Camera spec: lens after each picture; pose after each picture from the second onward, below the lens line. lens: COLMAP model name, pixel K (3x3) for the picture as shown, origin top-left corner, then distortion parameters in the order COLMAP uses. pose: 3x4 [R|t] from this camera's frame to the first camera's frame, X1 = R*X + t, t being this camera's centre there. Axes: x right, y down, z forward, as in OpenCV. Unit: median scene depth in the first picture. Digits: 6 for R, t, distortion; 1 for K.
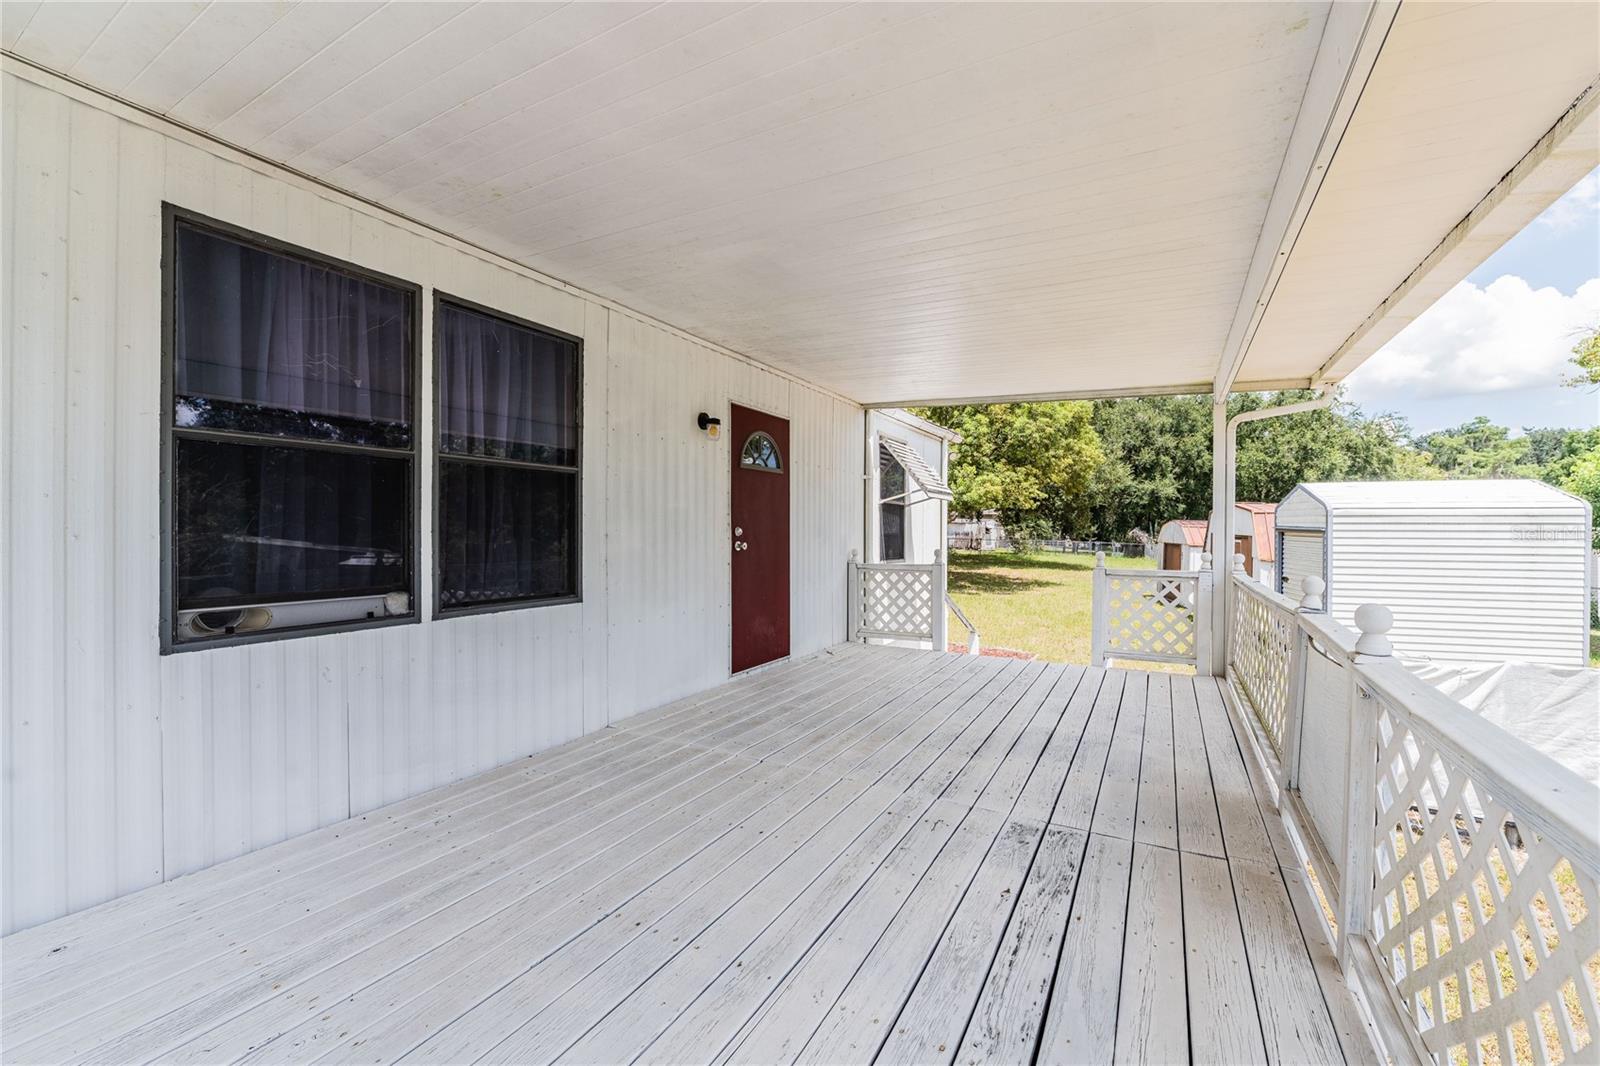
lens RADIAL K [[641.6, 0, 800.2], [0, 641.6, 535.7], [0, 0, 1]] dist [-0.008276, -0.000640]
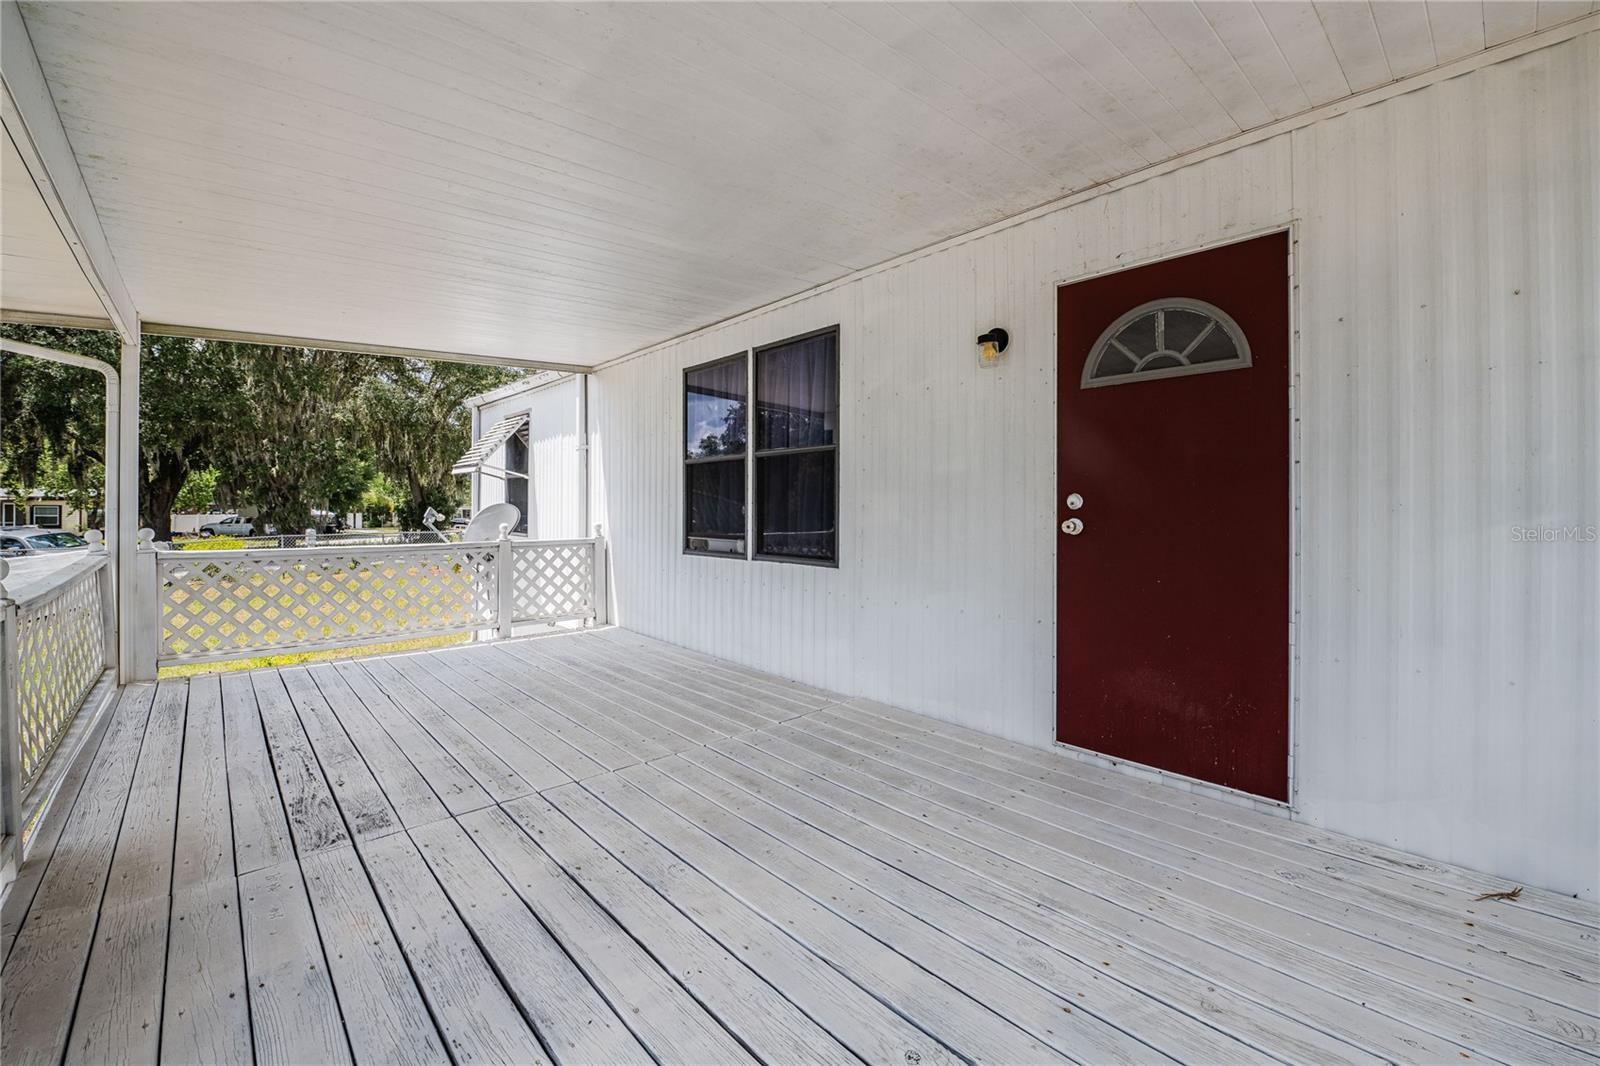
lens RADIAL K [[641.6, 0, 800.4], [0, 641.6, 502.6], [0, 0, 1]] dist [-0.008276, -0.000640]
pose [[-0.299836, -0.003629, -0.953984, 0.646984], [-0.004419, 0.999987, -0.002415, -0.002931], [0.953981, 0.003492, -0.299848, 1.153562]]
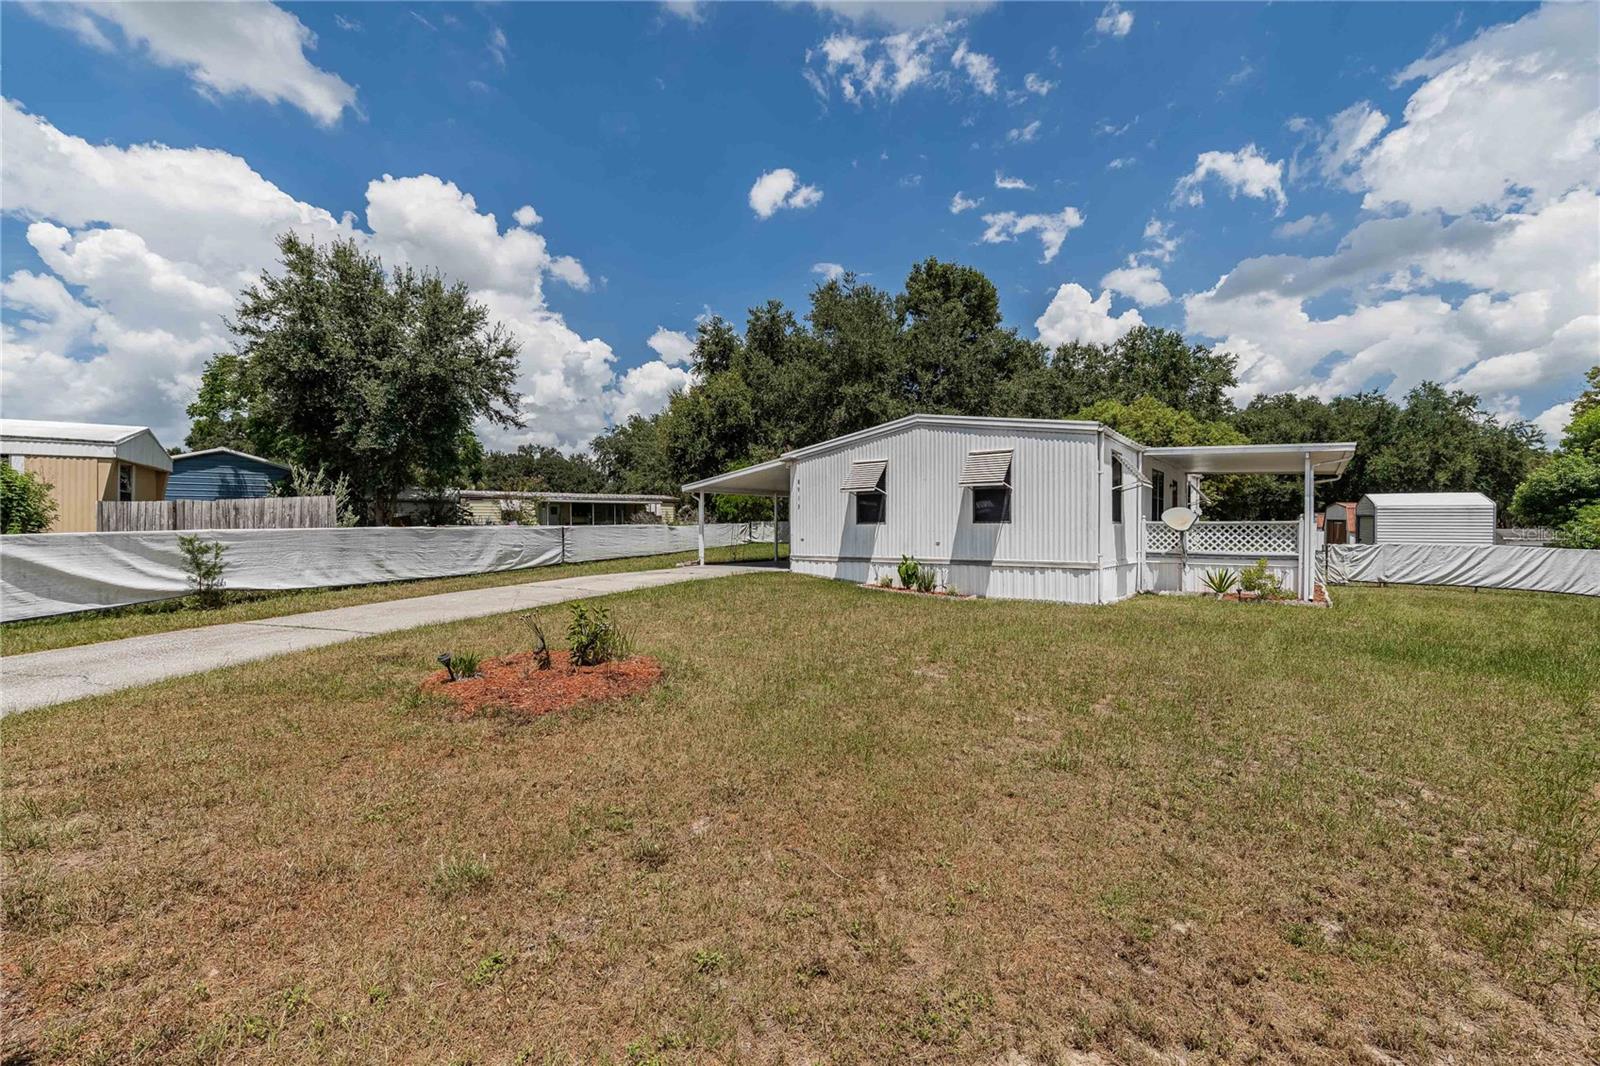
lens RADIAL K [[641.6, 0, 798.8], [0, 641.6, 531.2], [0, 0, 1]] dist [-0.008276, -0.000640]
pose [[0.987430, 0.004203, -0.157998, -2.077357], [-0.004495, 0.999989, -0.001495, 0.151704], [0.157990, 0.002186, 0.987438, -3.874760]]
